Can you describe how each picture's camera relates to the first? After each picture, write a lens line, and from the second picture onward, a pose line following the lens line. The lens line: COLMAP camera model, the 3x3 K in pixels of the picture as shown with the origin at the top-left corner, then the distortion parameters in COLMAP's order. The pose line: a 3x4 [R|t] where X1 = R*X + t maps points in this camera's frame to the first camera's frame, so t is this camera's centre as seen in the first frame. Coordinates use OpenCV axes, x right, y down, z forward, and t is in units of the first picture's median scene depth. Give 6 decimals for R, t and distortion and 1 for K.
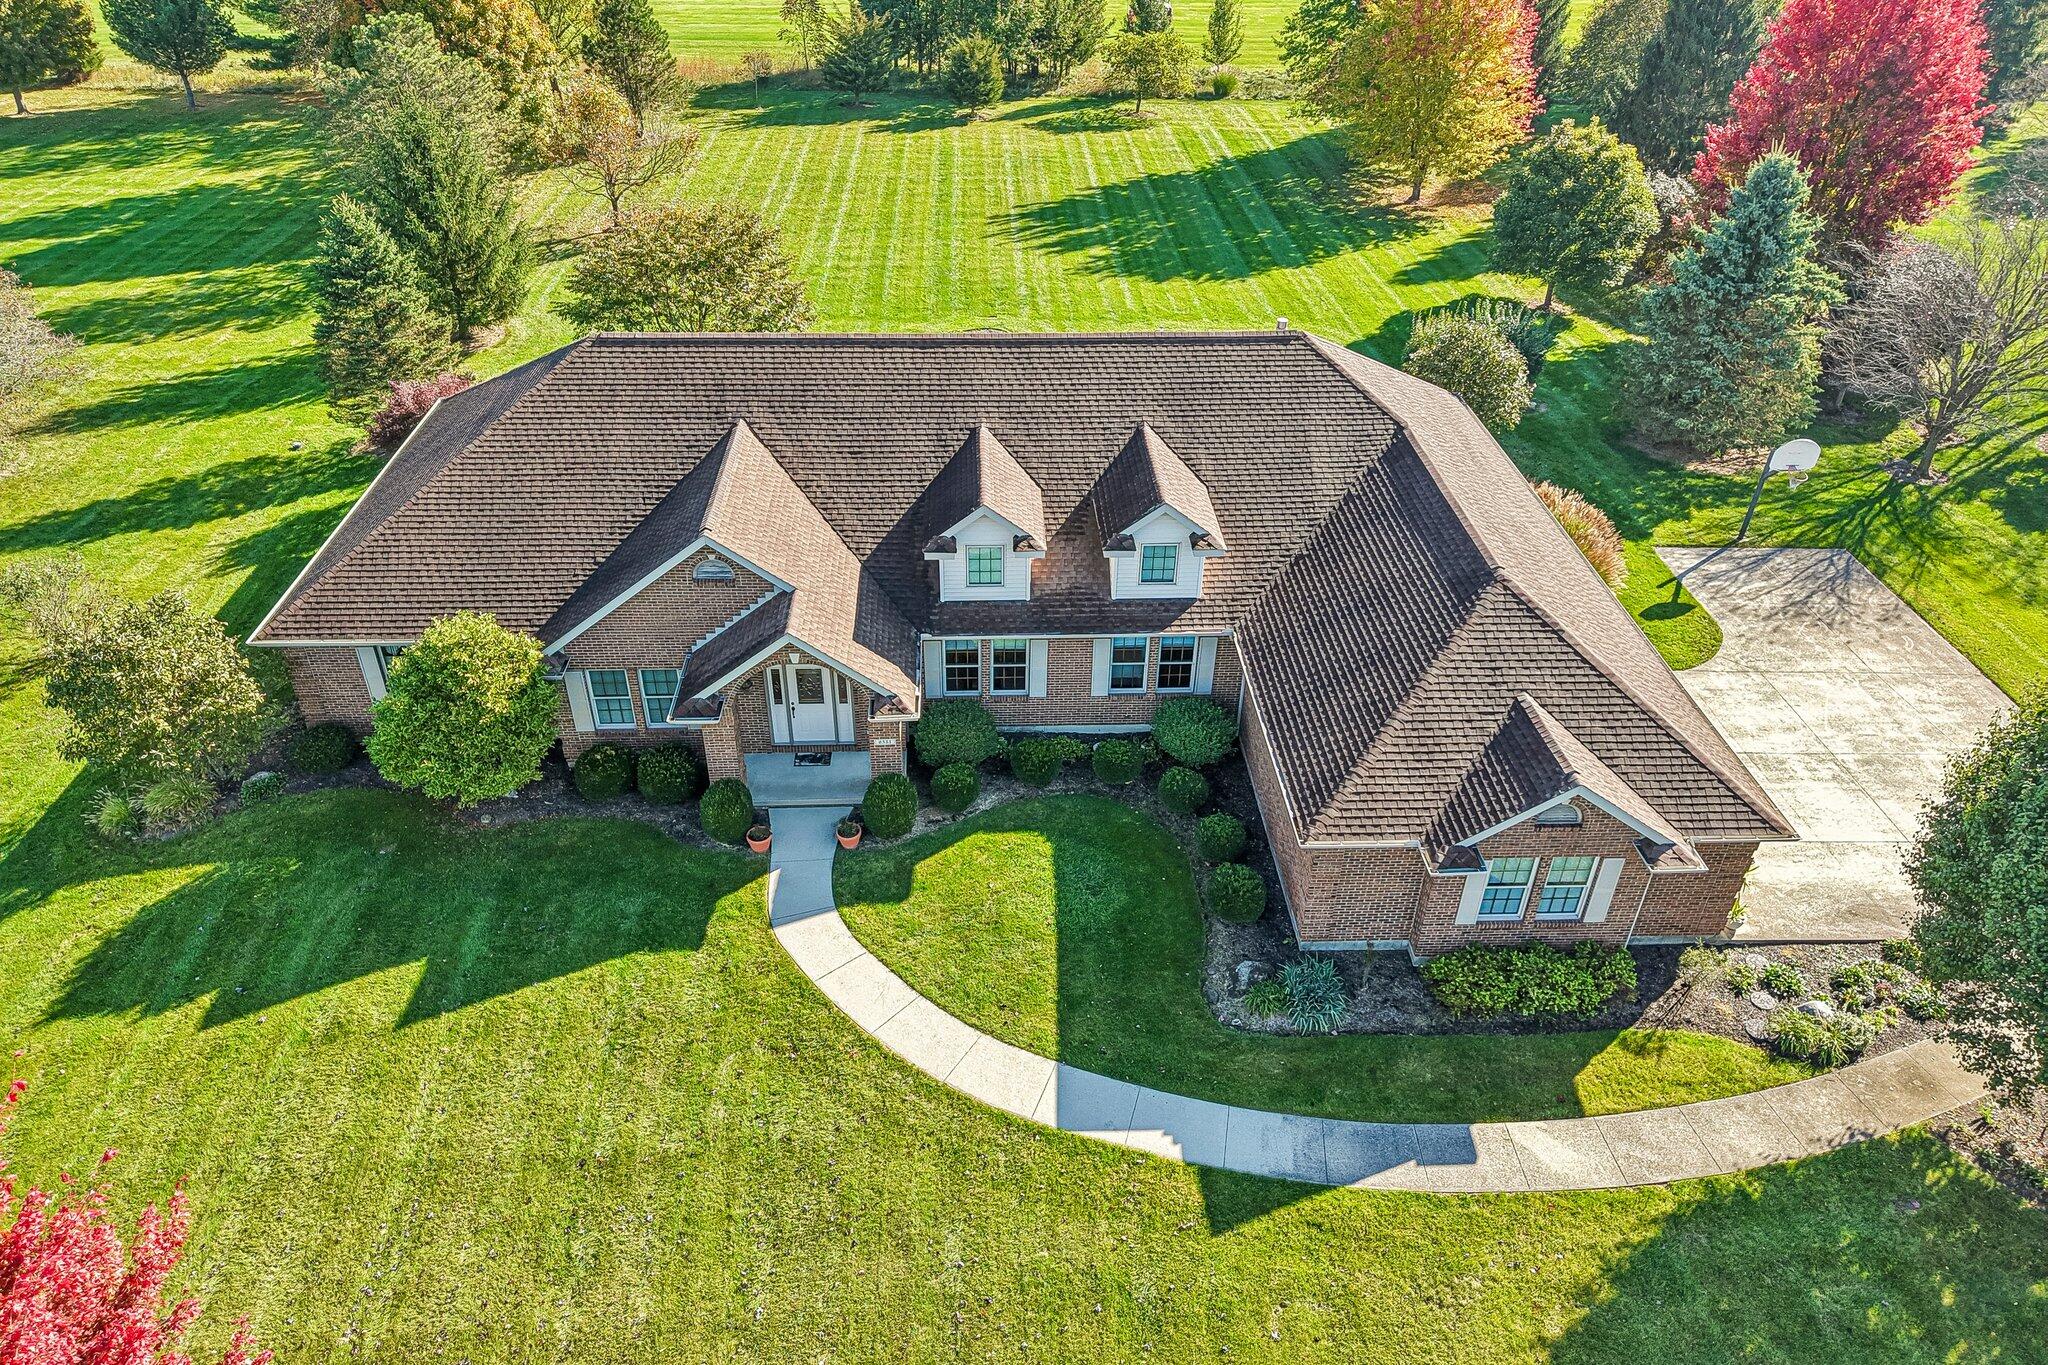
lens RADIAL K [[1378.3, 0, 1024.0], [0, 1378.3, 682.5], [0, 0, 1]] dist [-0.002419, -0.001206]
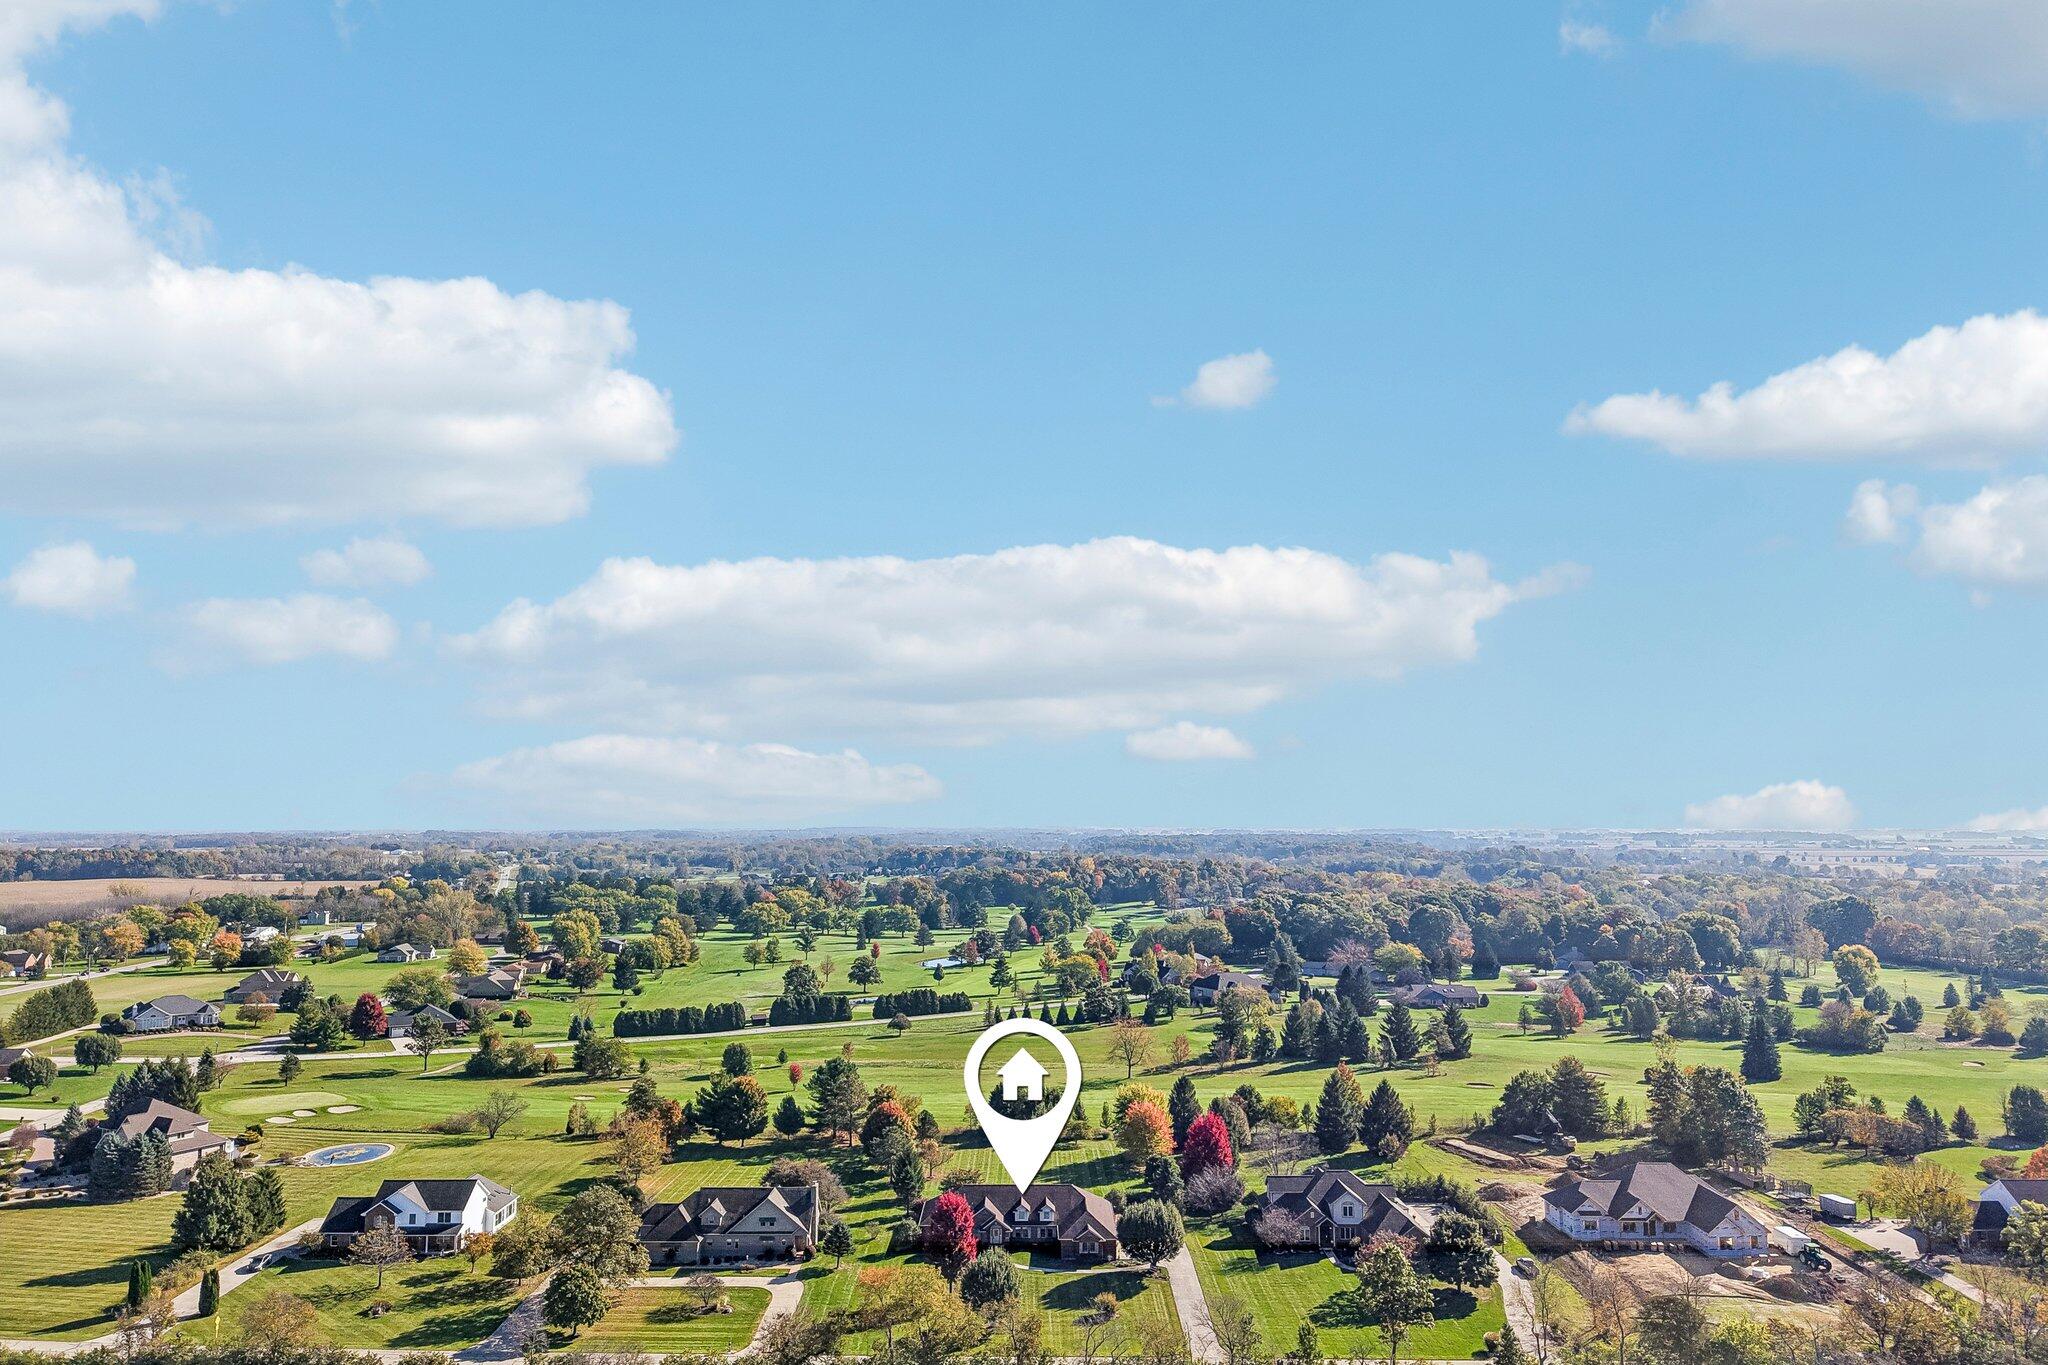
lens RADIAL K [[1378.3, 0, 1024.0], [0, 1378.3, 682.5], [0, 0, 1]] dist [-0.002419, -0.001206]
pose [[0.998951, -0.020423, -0.040988, 0.132287], [-0.010362, 0.771029, -0.636715, 0.936759], [0.044607, 0.636472, 0.770009, -2.522525]]
